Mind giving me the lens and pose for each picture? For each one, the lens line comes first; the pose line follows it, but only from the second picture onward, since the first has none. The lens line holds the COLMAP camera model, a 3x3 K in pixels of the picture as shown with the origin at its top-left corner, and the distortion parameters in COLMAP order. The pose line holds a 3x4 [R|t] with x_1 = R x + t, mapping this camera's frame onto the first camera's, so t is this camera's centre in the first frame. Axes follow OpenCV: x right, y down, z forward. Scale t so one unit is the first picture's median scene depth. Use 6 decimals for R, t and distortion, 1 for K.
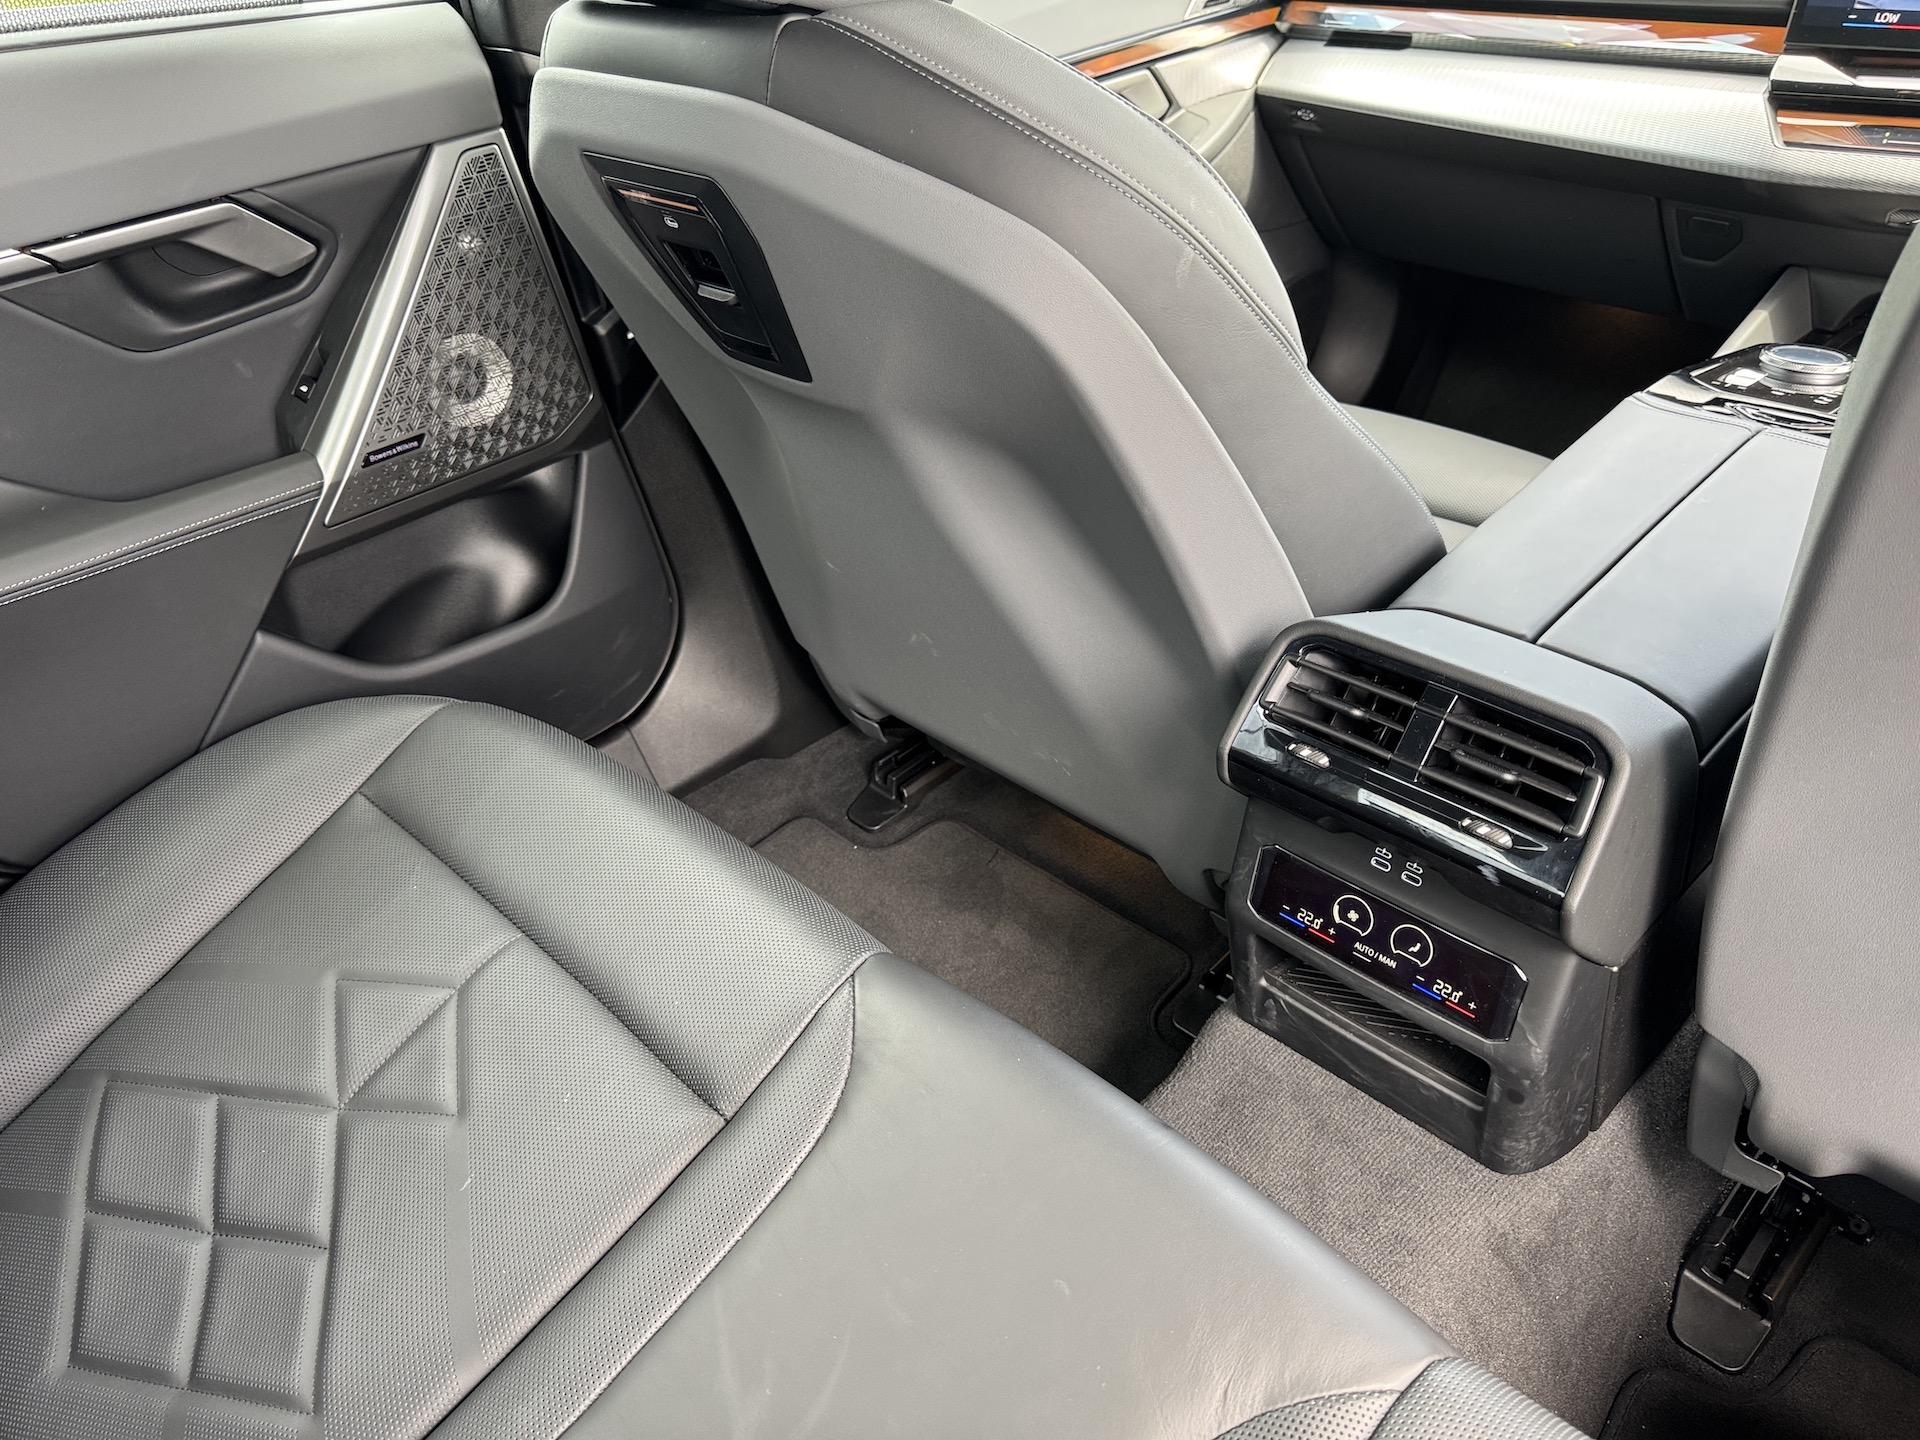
lens RADIAL K [[1425.6, 0, 923.4], [0, 1425.6, 711.9], [0, 0, 1]] dist [0.052775, -0.063230]
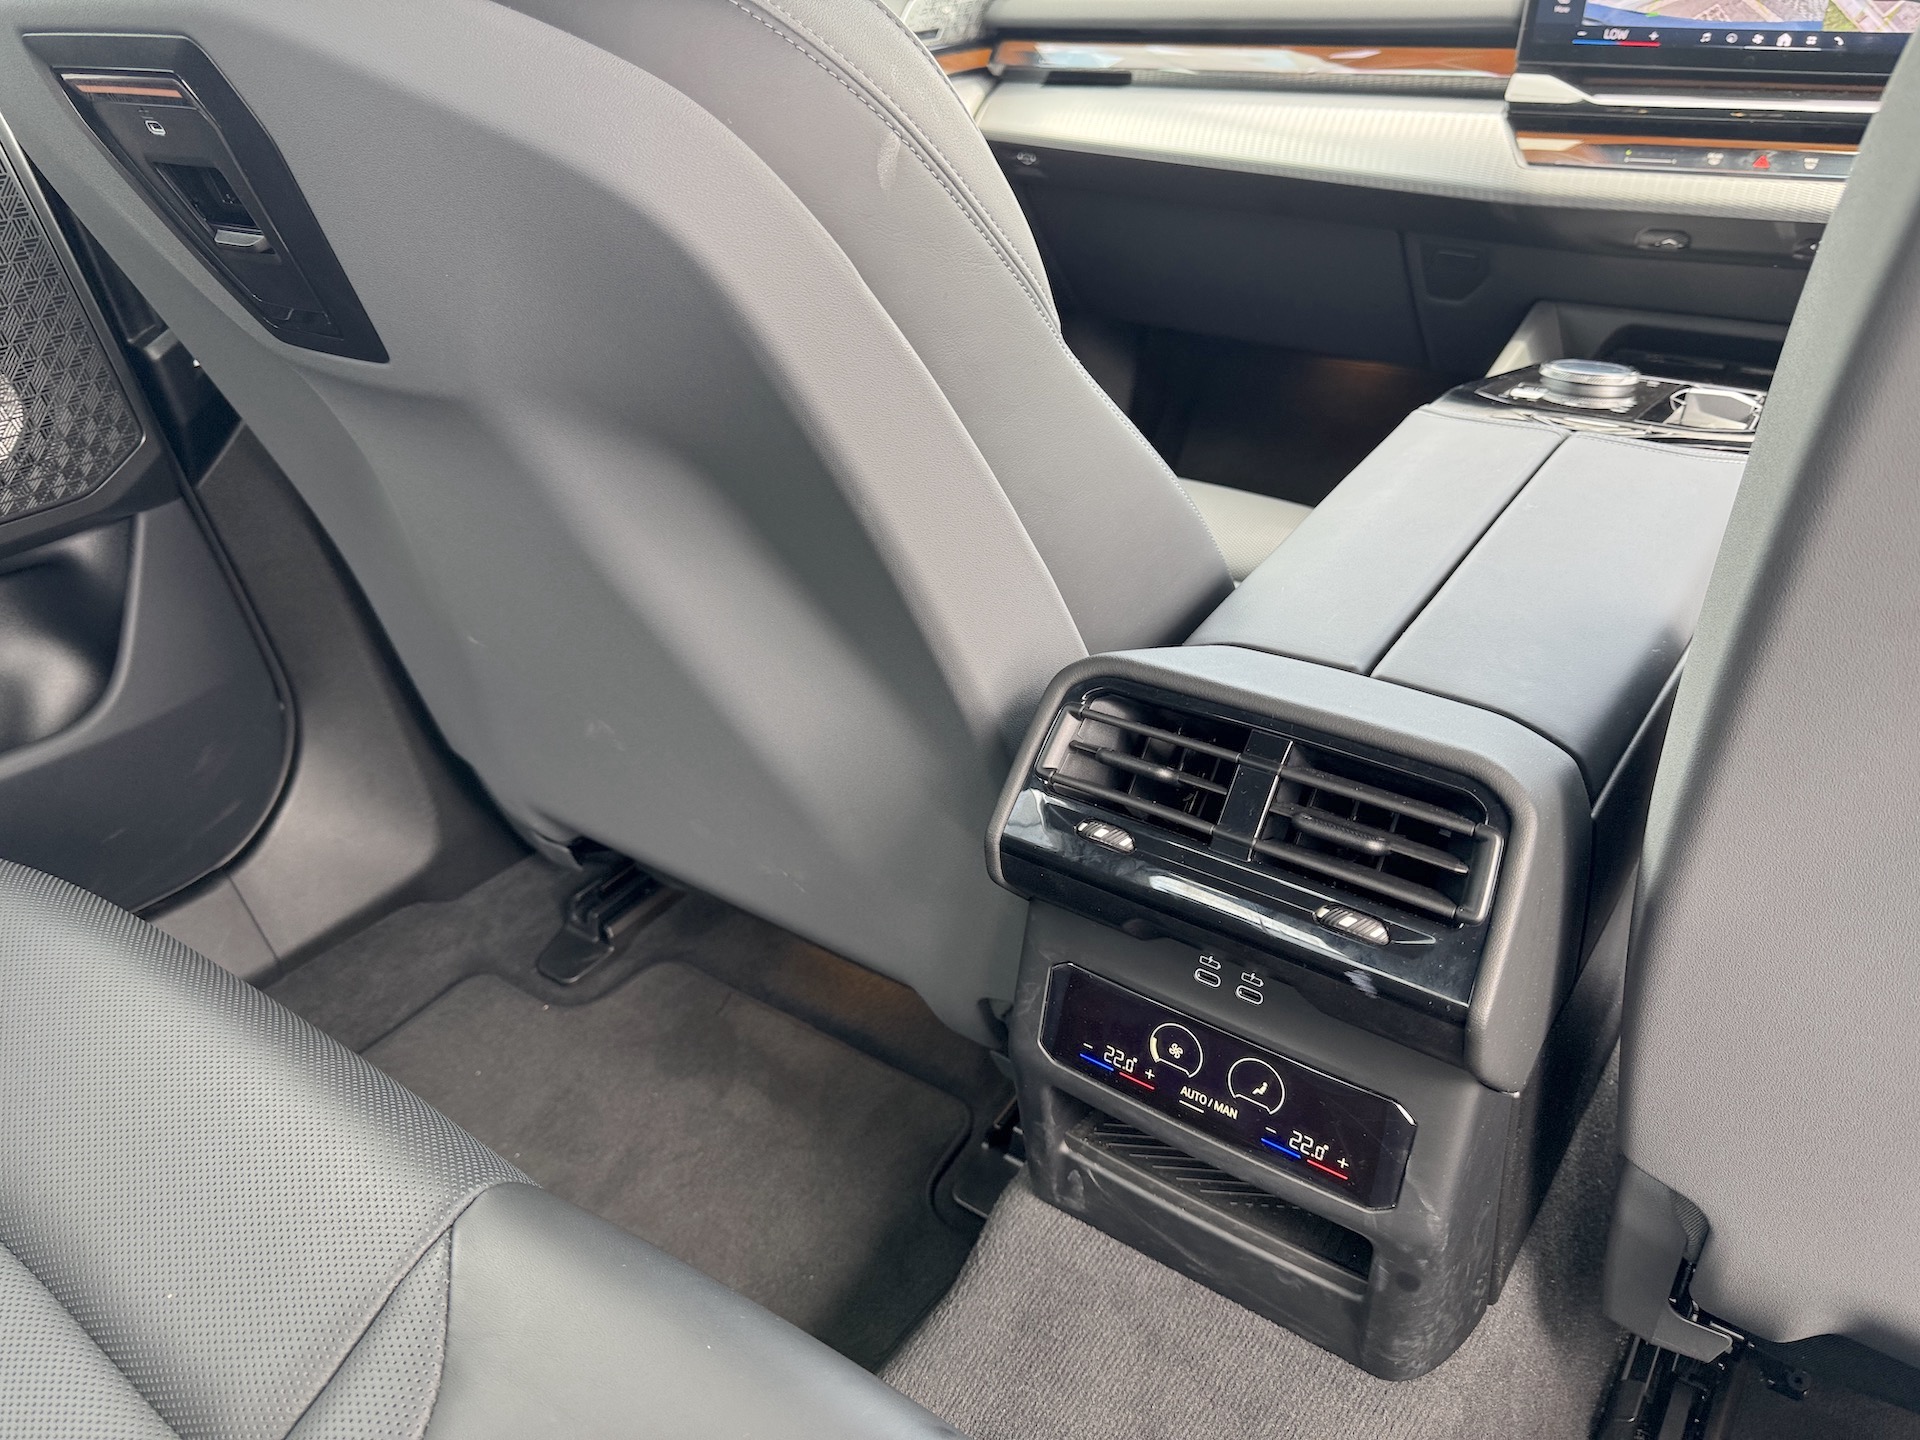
lens RADIAL K [[1425.6, 0, 923.4], [0, 1425.6, 711.9], [0, 0, 1]] dist [0.052775, -0.063230]
pose [[0.984845, -0.052318, 0.165358, 0.053813], [0.066844, 0.994260, -0.083535, 0.019229], [-0.160039, 0.093322, 0.982689, 0.259682]]
